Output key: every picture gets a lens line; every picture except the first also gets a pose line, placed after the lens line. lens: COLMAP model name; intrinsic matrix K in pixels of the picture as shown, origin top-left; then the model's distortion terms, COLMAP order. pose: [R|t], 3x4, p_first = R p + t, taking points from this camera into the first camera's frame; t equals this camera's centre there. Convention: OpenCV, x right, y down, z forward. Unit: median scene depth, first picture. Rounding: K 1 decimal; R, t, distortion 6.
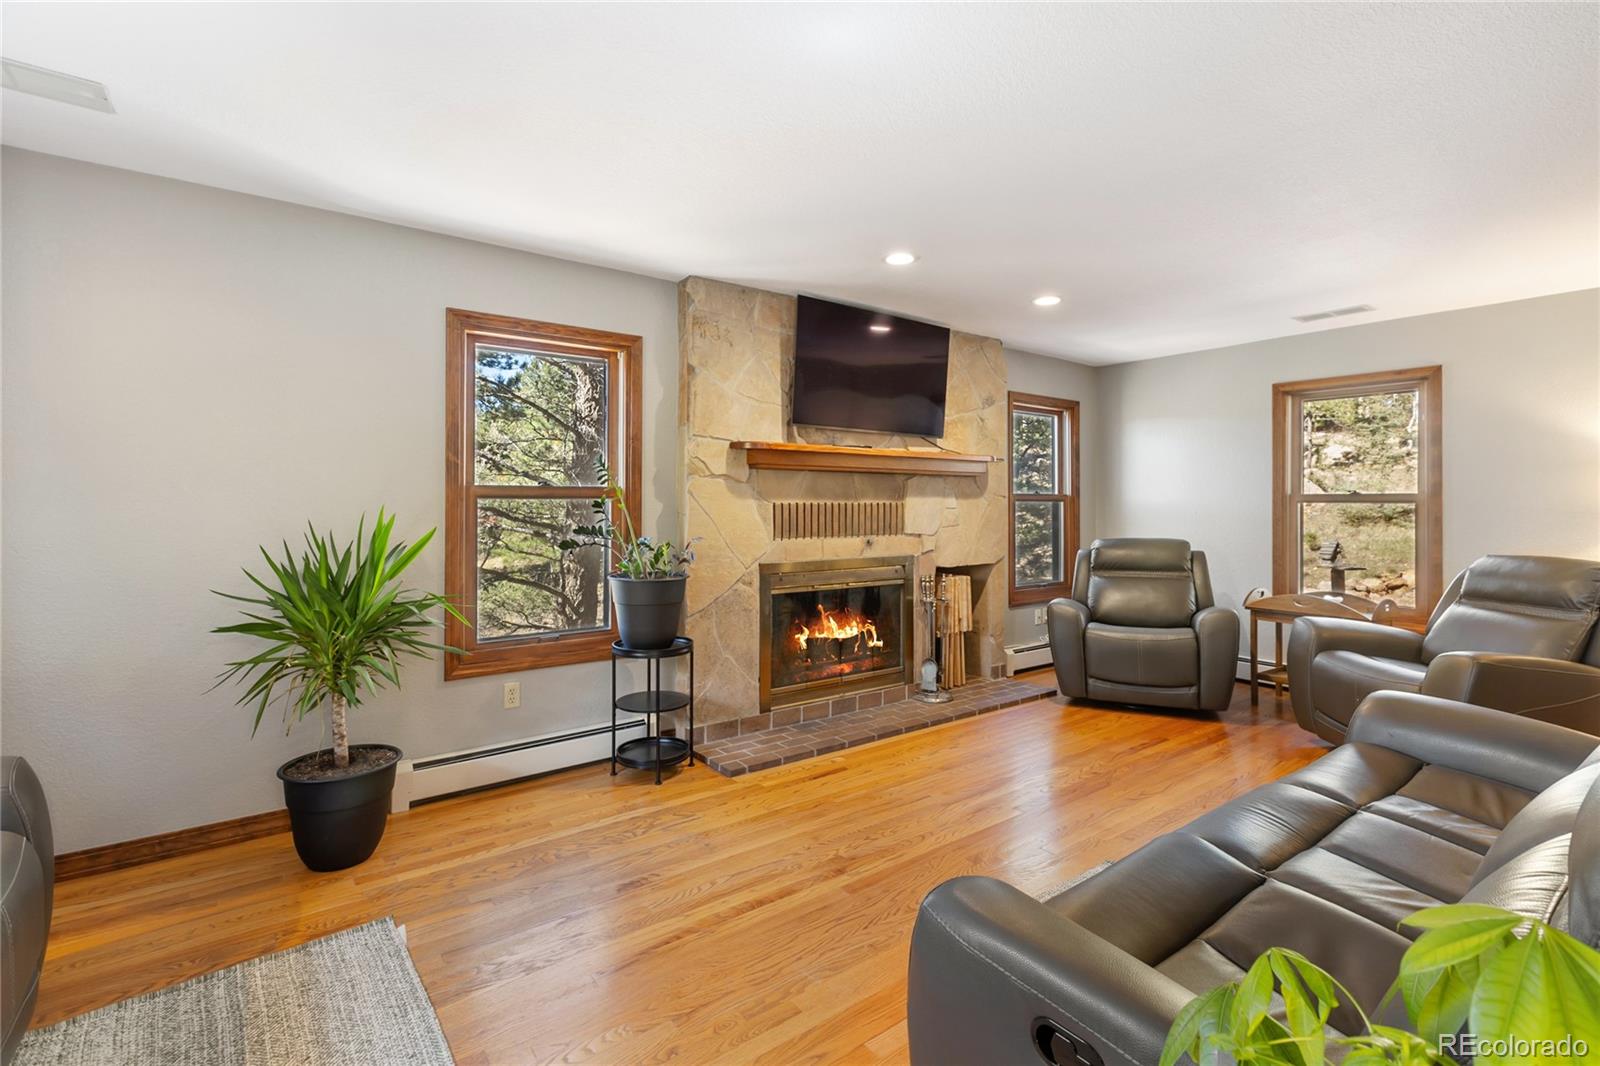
lens RADIAL K [[730.1, 0, 804.3], [0, 730.1, 478.4], [0, 0, 1]] dist [0.002049, 0.000043]
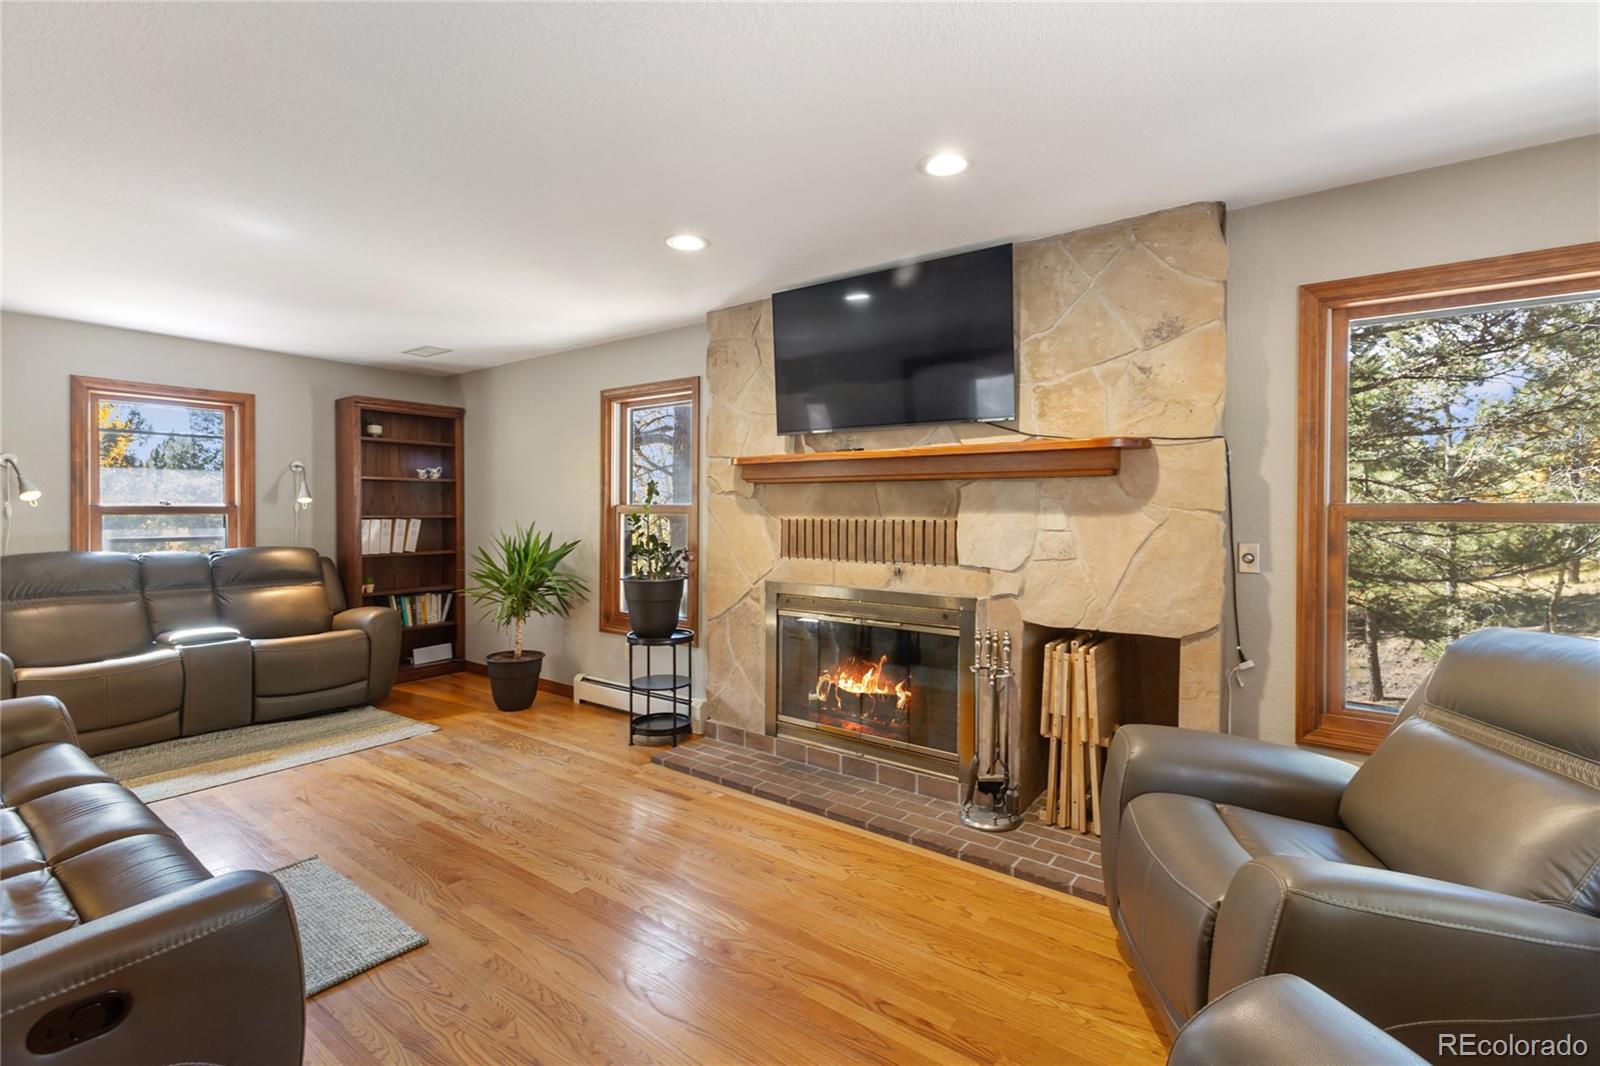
lens RADIAL K [[735.2, 0, 796.2], [0, 735.2, 487.6], [0, 0, 1]] dist [0.001879, -0.000487]
pose [[0.279256, -0.026041, -0.959863, 0.865282], [0.034406, 0.999262, -0.017100, 0.009720], [0.959600, -0.028249, 0.279946, 0.738922]]
